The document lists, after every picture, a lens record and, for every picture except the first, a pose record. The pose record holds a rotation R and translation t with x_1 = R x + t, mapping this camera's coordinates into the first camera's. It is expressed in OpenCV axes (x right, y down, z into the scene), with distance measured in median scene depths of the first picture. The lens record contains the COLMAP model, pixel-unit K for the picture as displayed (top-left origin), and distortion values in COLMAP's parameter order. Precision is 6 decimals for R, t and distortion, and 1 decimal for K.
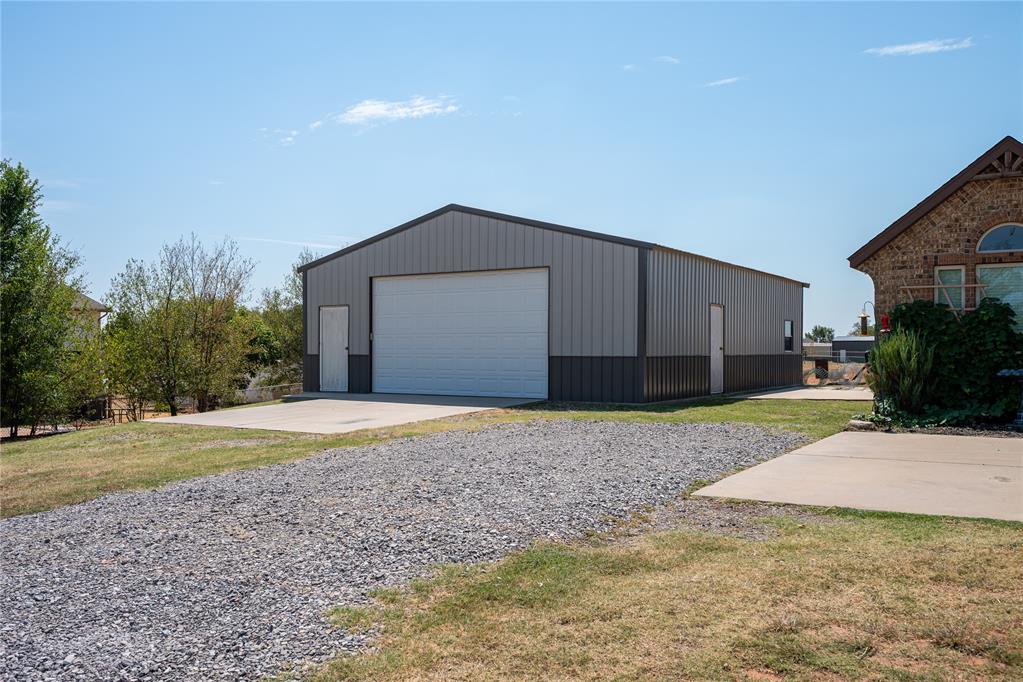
lens RADIAL K [[875.6, 0, 513.1], [0, 875.6, 349.2], [0, 0, 1]] dist [-0.009190, -0.001445]
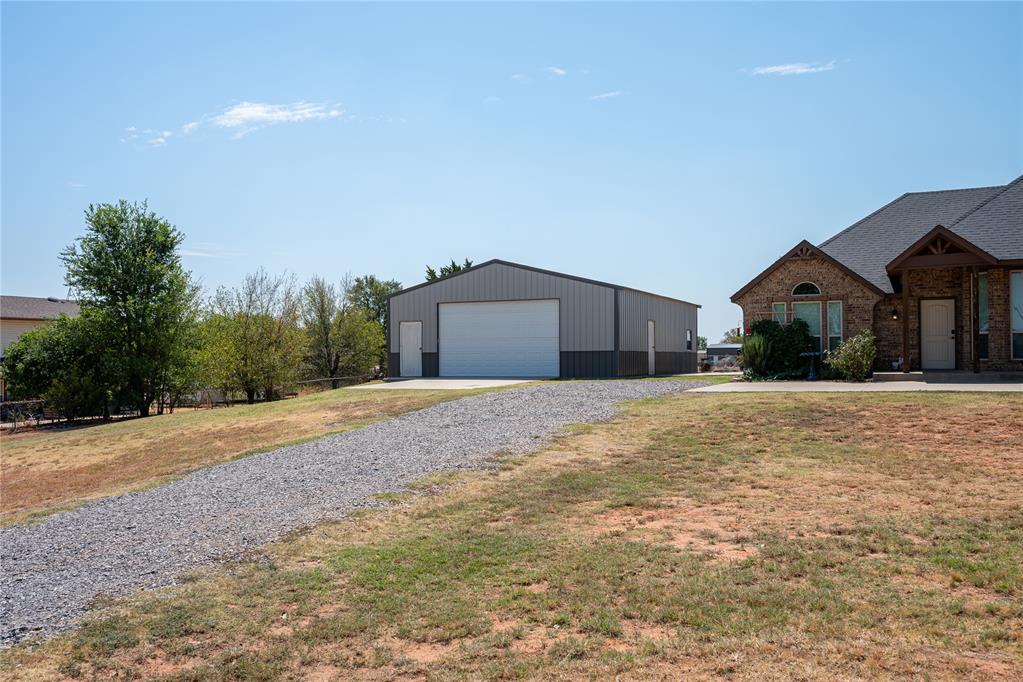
lens RADIAL K [[875.6, 0, 512.7], [0, 875.6, 335.7], [0, 0, 1]] dist [-0.009190, -0.001445]
pose [[0.992101, -0.005043, 0.125341, -0.263997], [0.008139, 0.999674, -0.024198, 0.018227], [-0.125178, 0.025027, 0.991819, -0.672744]]
